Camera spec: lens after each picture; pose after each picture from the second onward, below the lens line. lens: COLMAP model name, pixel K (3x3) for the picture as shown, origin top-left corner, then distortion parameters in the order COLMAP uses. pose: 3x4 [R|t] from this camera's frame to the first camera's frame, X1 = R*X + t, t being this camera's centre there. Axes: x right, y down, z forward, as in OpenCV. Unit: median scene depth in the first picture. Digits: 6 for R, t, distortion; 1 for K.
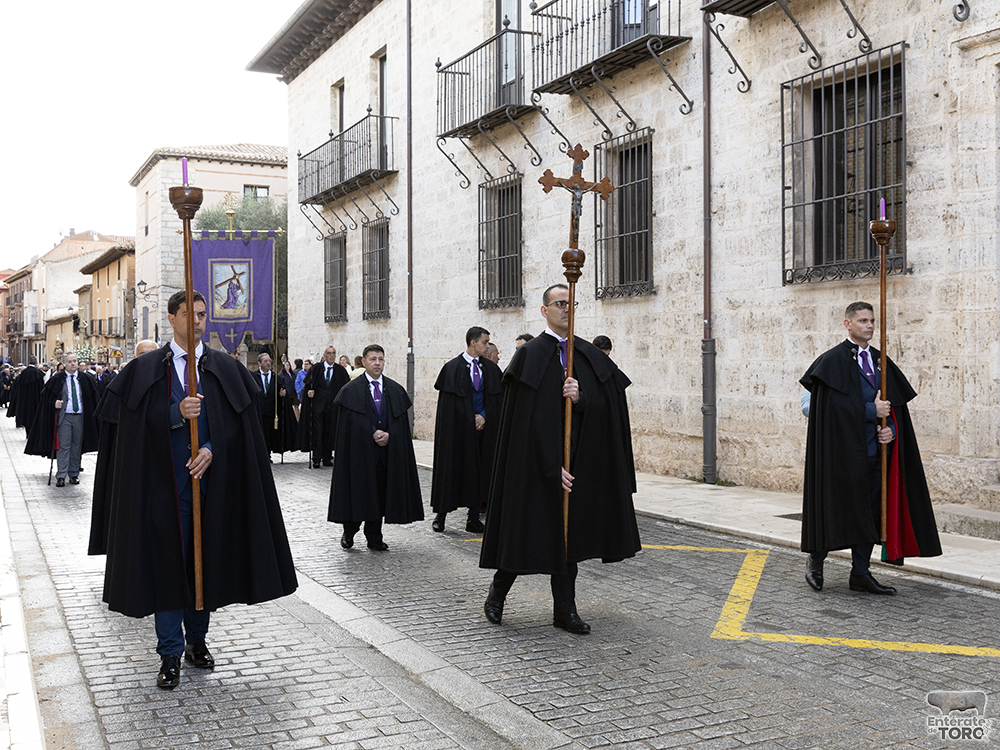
lens RADIAL K [[1095.0, 0, 547.2], [0, 1095.0, 374.3], [0, 0, 1]] dist [0.008490, -0.015278]
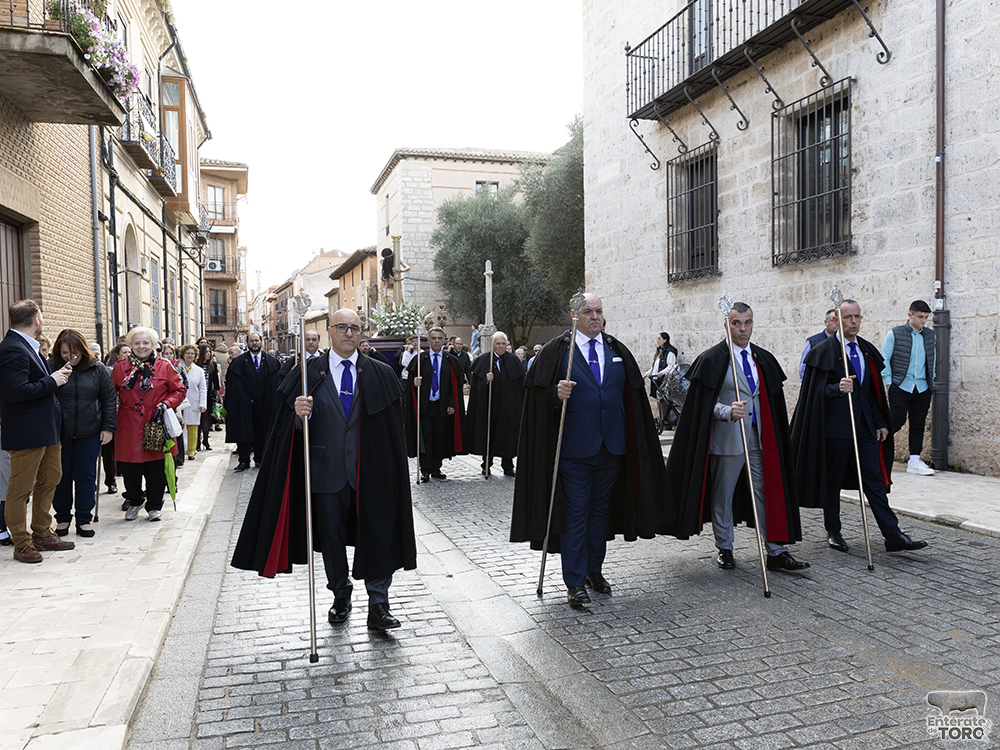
lens RADIAL K [[812.0, 0, 520.2], [0, 812.0, 381.8], [0, 0, 1]] dist [0.016492, -0.002470]
pose [[0.985318, -0.011736, -0.170324, -0.219467], [0.016689, 0.999478, 0.027678, 0.001265], [0.169910, -0.030114, 0.984999, 0.483255]]
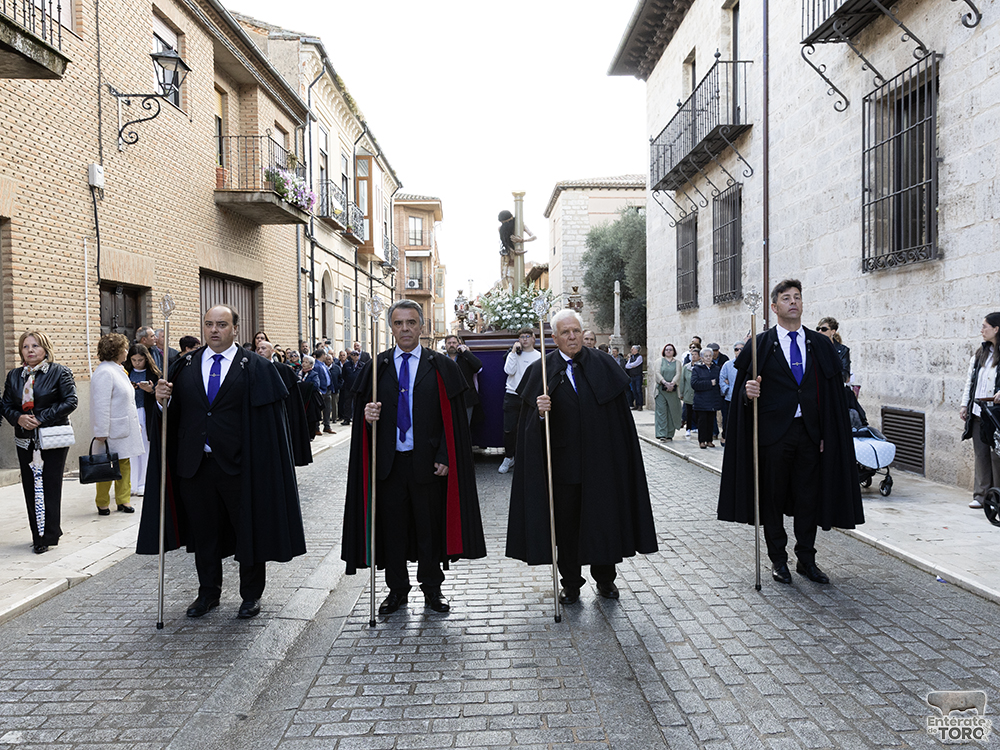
lens RADIAL K [[812.0, 0, 520.2], [0, 812.0, 381.8], [0, 0, 1]] dist [0.016492, -0.002470]
pose [[0.910022, 0.002837, -0.414549, -0.032301], [0.006014, 0.999781, 0.020043, 0.000597], [0.414515, -0.020733, 0.909806, 0.299826]]
